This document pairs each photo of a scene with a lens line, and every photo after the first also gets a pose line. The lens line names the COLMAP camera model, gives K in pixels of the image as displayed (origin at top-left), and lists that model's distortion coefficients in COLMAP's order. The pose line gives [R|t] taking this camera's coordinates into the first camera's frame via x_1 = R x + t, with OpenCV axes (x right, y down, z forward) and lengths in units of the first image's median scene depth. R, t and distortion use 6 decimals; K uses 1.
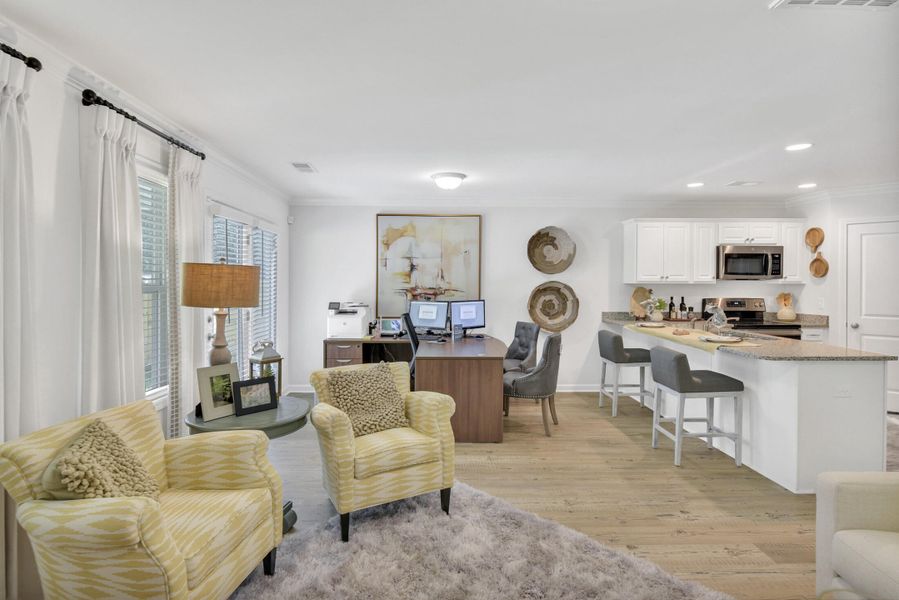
lens RADIAL K [[450.4, 0, 439.6], [0, 450.4, 283.6], [0, 0, 1]] dist [0.013628, -0.009009]
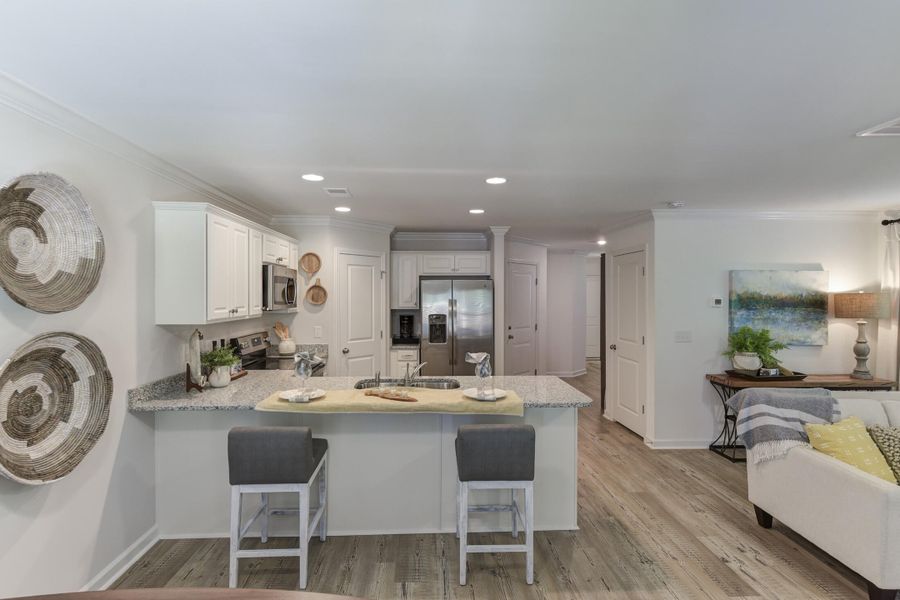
lens RADIAL K [[450.9, 0, 454.7], [0, 450.9, 298.5], [0, 0, 1]] dist [0.013628, -0.009009]
pose [[-0.044903, -0.012474, 0.998913, -0.117303], [-0.001574, 0.999922, 0.012416, -0.038326], [-0.998990, -0.001015, -0.044920, 0.730668]]
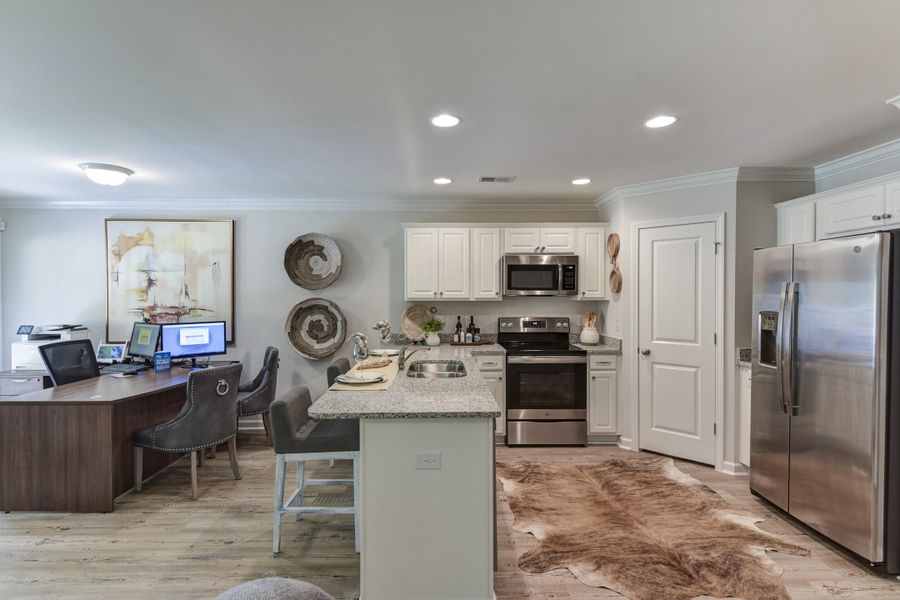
lens RADIAL K [[450.9, 0, 442.4], [0, 450.9, 296.0], [0, 0, 1]] dist [0.013628, -0.009009]
pose [[0.999976, -0.003733, -0.005871, 0.509116], [0.003769, 0.999974, 0.006205, -0.014188], [0.005848, -0.006227, 0.999964, 0.162744]]
